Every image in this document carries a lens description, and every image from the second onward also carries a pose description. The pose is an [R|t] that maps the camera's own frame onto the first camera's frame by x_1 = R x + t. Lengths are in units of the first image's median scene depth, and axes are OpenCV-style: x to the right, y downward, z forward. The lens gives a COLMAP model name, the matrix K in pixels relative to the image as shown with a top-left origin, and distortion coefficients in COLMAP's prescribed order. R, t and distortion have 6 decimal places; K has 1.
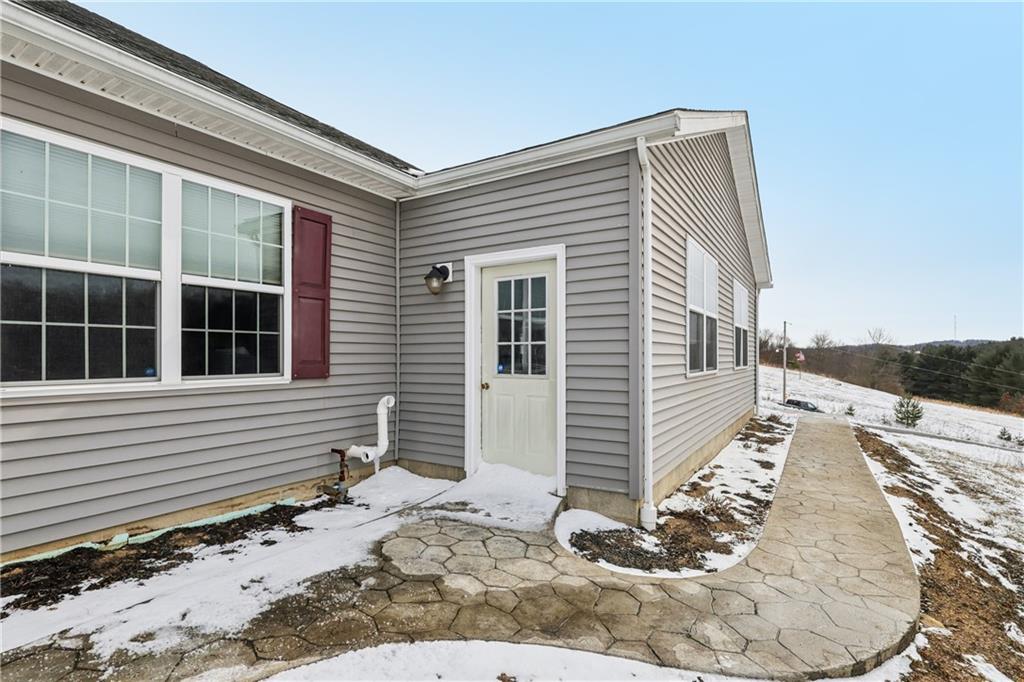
lens RADIAL K [[486.5, 0, 508.4], [0, 486.5, 347.3], [0, 0, 1]] dist [-0.004116, 0.000060]
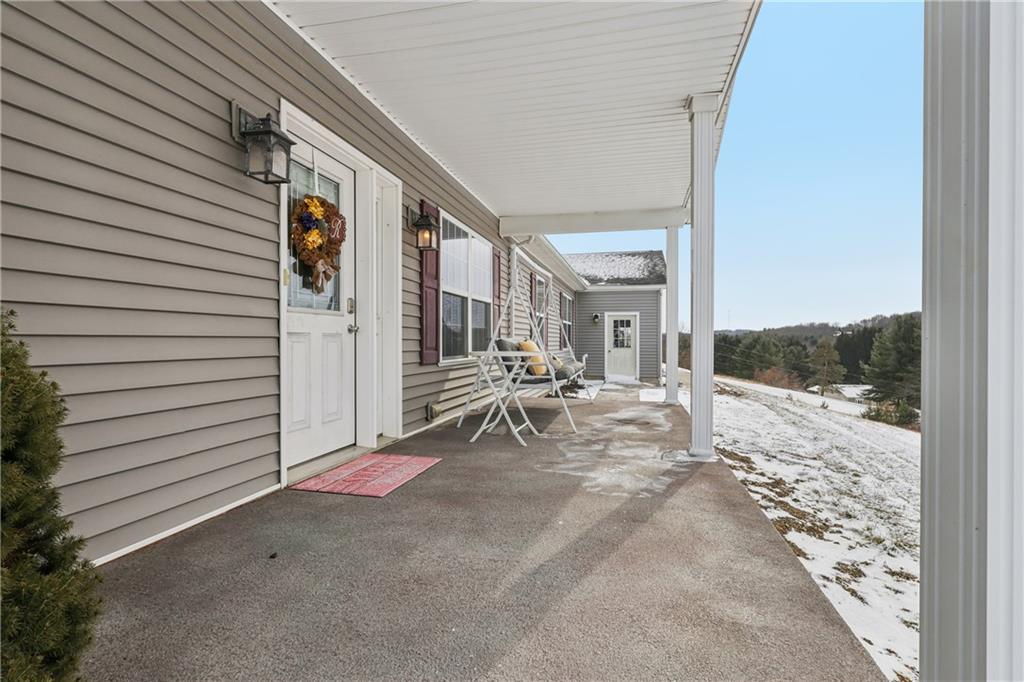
lens RADIAL K [[486.5, 0, 518.3], [0, 486.5, 341.2], [0, 0, 1]] dist [-0.004116, 0.000060]
pose [[0.944231, -0.002444, 0.329273, -1.739885], [-0.001797, 0.999919, 0.012574, -0.029100], [-0.329278, -0.012465, 0.944151, -1.942396]]
